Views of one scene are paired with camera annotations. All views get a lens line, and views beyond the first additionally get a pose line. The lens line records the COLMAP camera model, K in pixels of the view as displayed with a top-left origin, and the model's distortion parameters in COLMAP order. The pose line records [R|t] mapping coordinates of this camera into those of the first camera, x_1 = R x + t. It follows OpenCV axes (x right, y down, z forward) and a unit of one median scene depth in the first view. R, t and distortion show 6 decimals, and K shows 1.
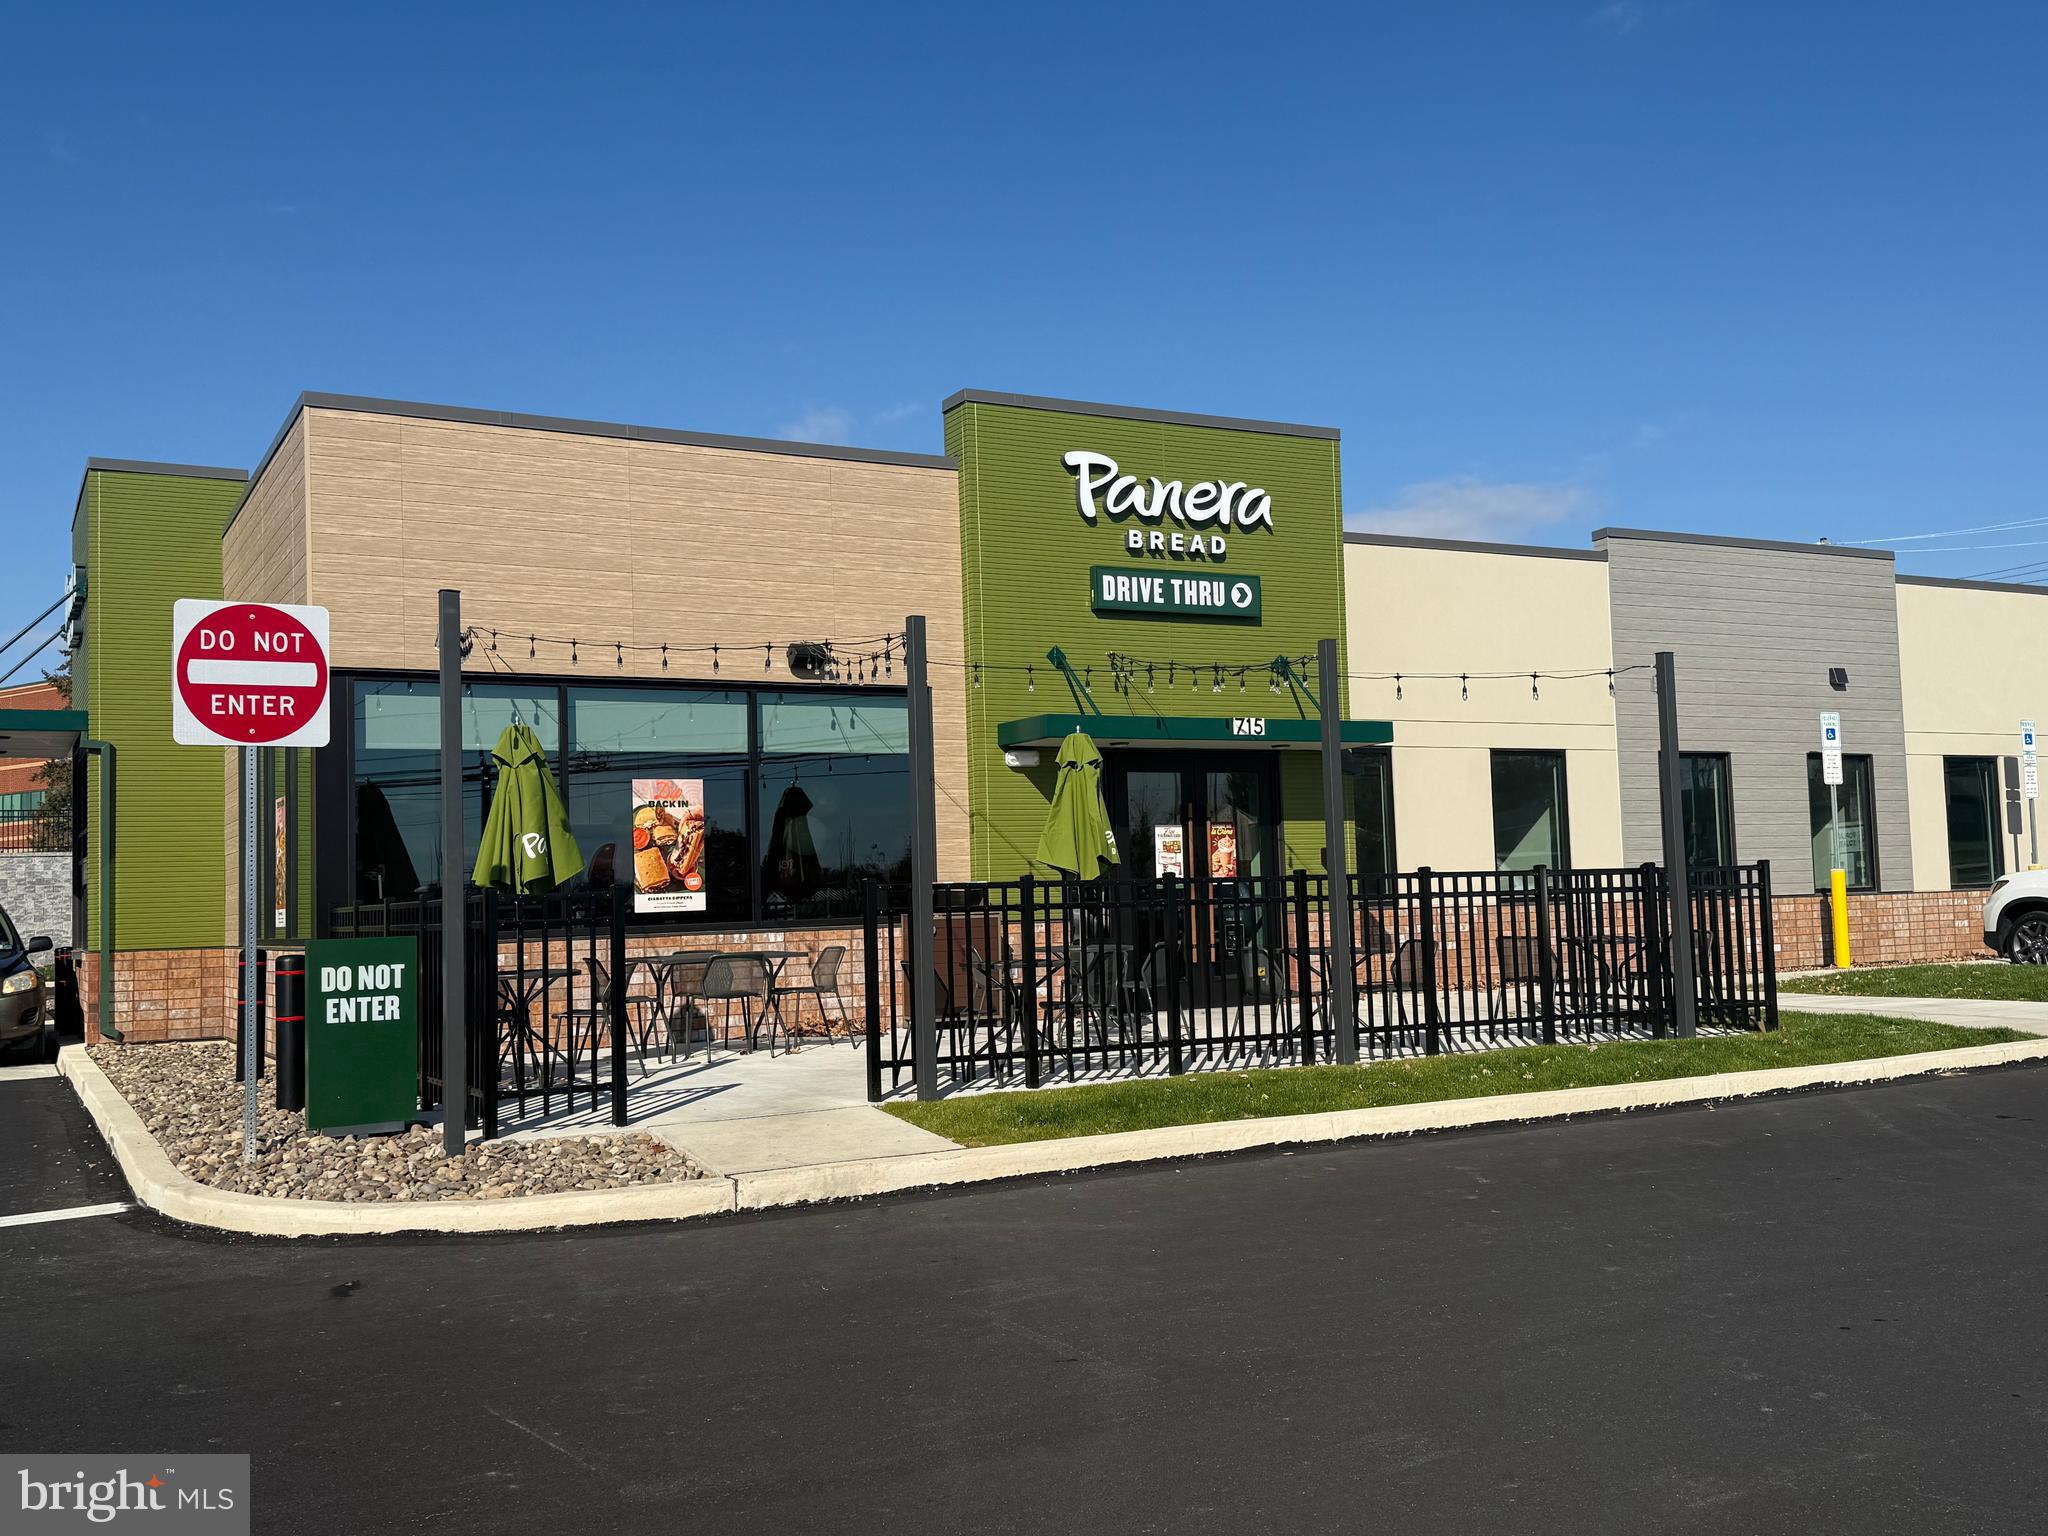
lens RADIAL K [[1917.4, 0, 1024.0], [0, 1917.4, 768.0], [0, 0, 1]] dist [0.116773, -0.003860]
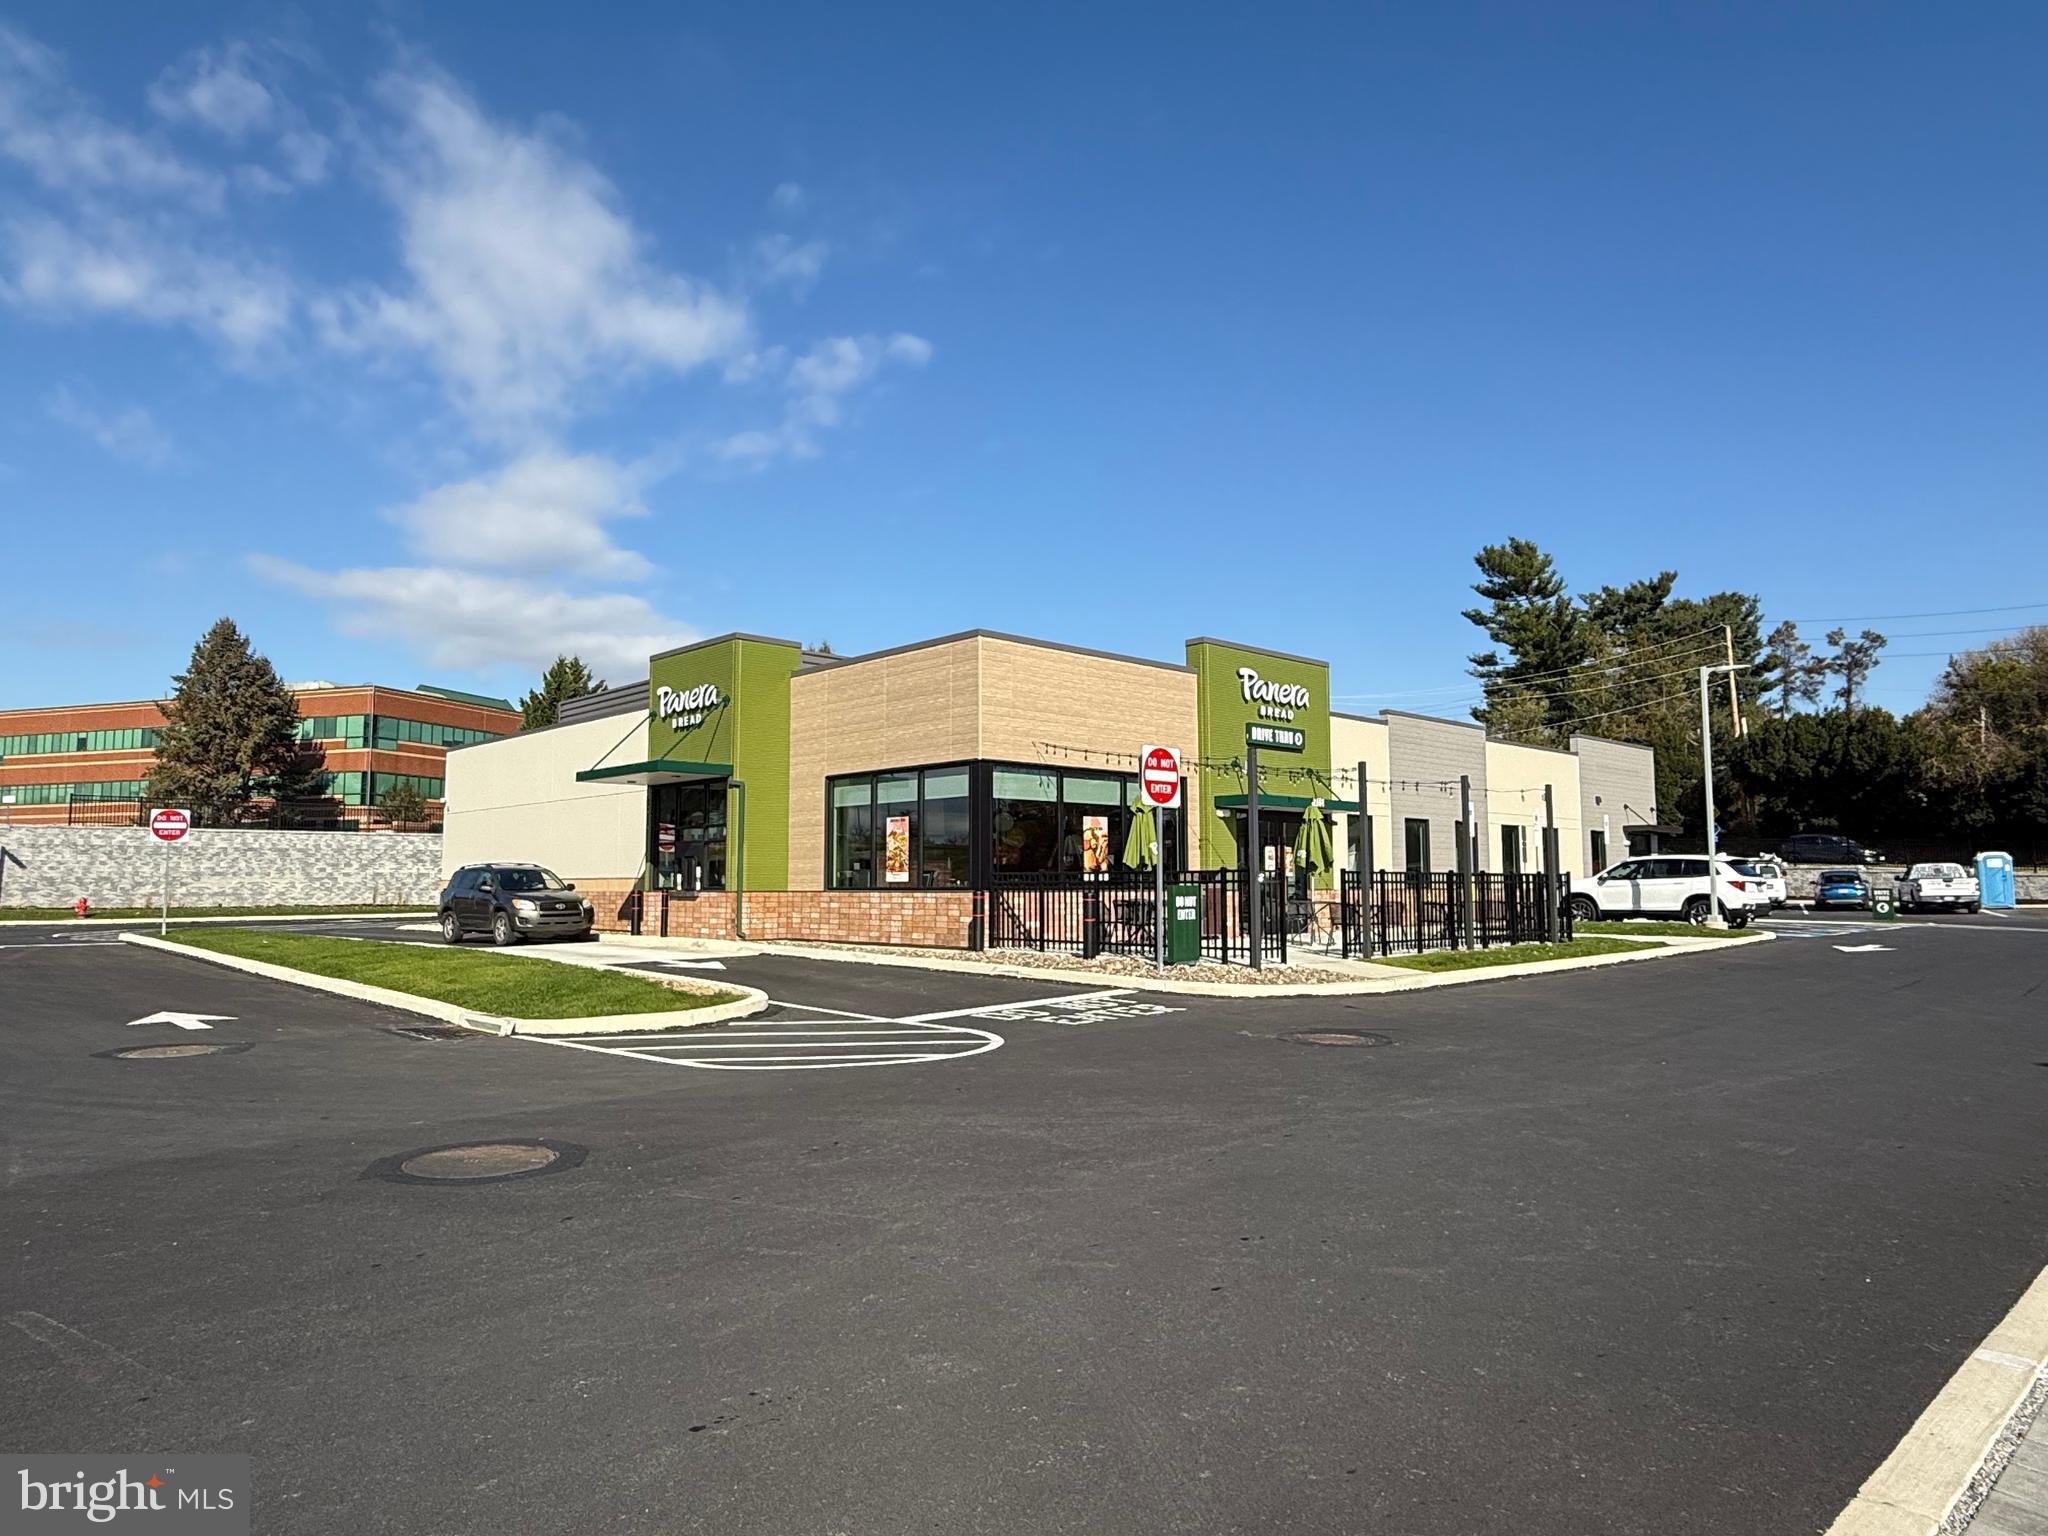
lens RADIAL K [[1269.1, 0, 1024.0], [0, 1269.1, 768.0], [0, 0, 1]] dist [0.001419, -0.001074]
pose [[0.966977, 0.051278, 0.249654, -0.548420], [-0.044637, 0.998484, -0.032193, 0.000394], [-0.250926, 0.019986, 0.967800, -0.287450]]
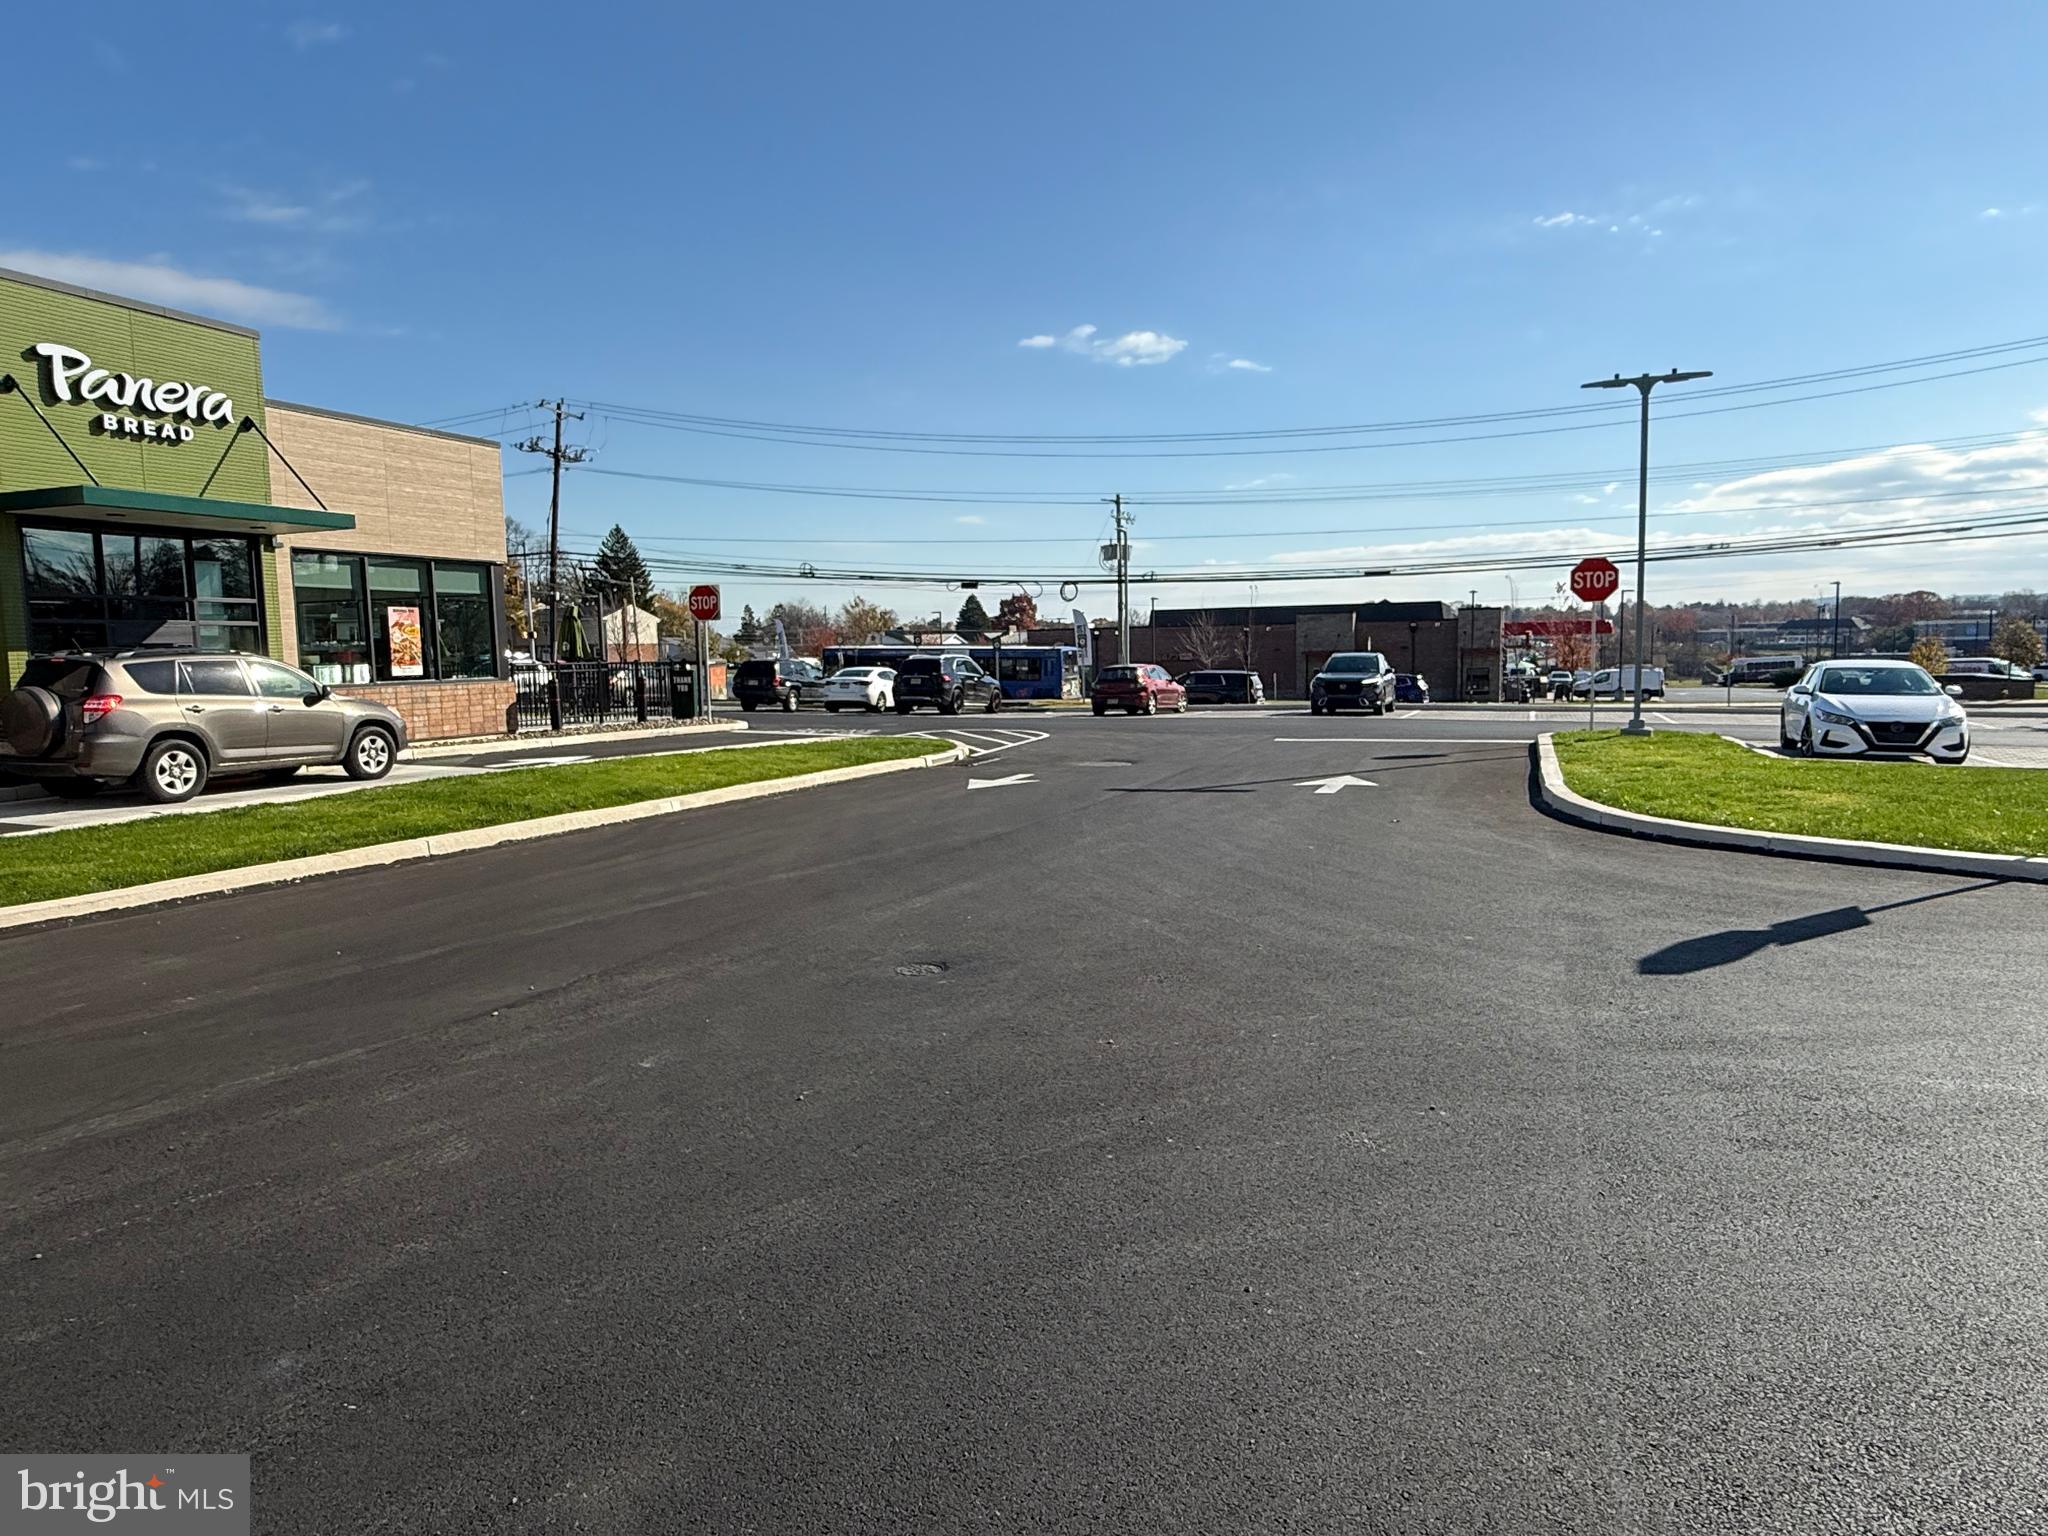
lens RADIAL K [[1269.1, 0, 1024.0], [0, 1269.1, 768.0], [0, 0, 1]] dist [0.001419, -0.001074]
pose [[-0.625527, -0.033546, 0.779481, -1.699215], [-0.023532, 0.999432, 0.024128, 0.127903], [-0.779848, -0.003250, -0.625961, 1.323428]]
